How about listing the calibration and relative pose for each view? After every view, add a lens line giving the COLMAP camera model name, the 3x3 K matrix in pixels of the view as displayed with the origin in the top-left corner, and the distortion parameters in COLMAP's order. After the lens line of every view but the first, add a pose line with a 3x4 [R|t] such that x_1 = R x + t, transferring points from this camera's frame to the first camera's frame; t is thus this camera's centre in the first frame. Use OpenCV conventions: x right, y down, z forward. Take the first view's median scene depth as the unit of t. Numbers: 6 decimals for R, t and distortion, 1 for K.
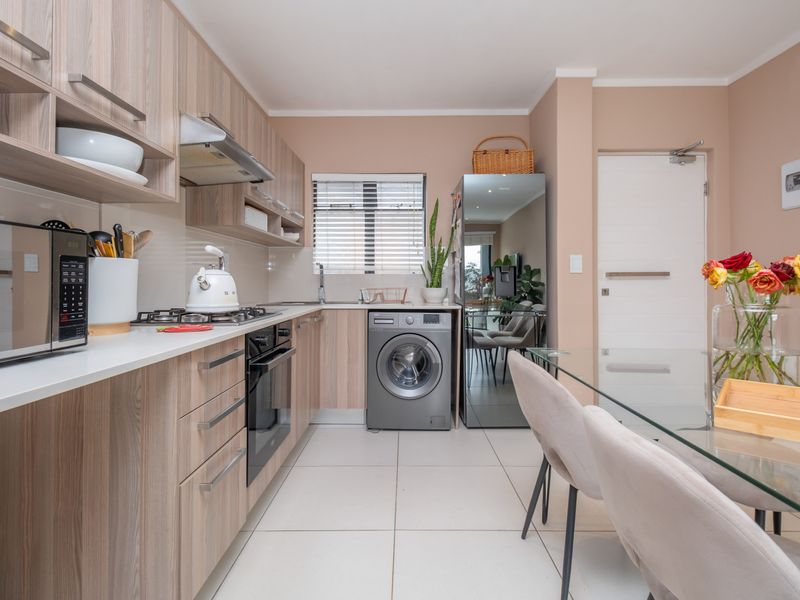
lens RADIAL K [[410.5, 0, 412.1], [0, 410.5, 280.1], [0, 0, 1]] dist [0.028176, -0.021066]
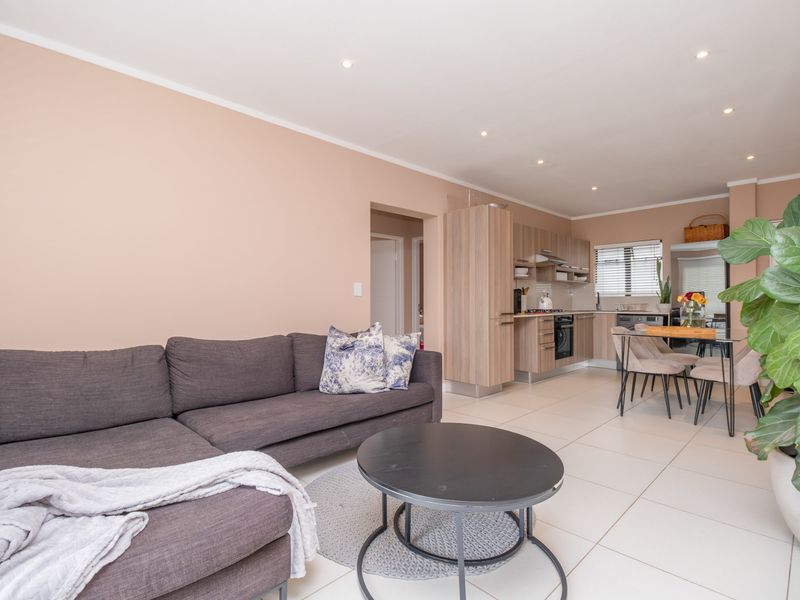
lens RADIAL K [[402.3, 0, 397.3], [0, 402.3, 296.4], [0, 0, 1]] dist [0.028544, -0.013882]
pose [[0.686960, -0.013218, -0.726575, 0.596910], [0.007406, 0.999910, -0.011188, -0.001557], [0.726658, 0.002305, 0.686996, -1.180215]]
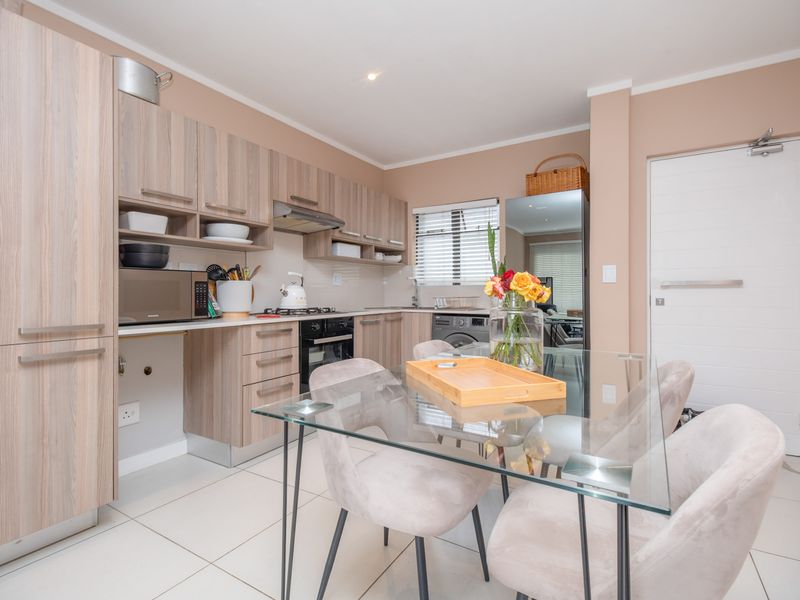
lens RADIAL K [[402.3, 0, 397.3], [0, 402.3, 296.4], [0, 0, 1]] dist [0.028544, -0.013882]
pose [[0.851344, 0.004673, -0.524587, 0.443340], [0.003656, 0.999883, 0.014840, -0.000445], [0.524595, -0.014552, 0.851227, -0.131551]]
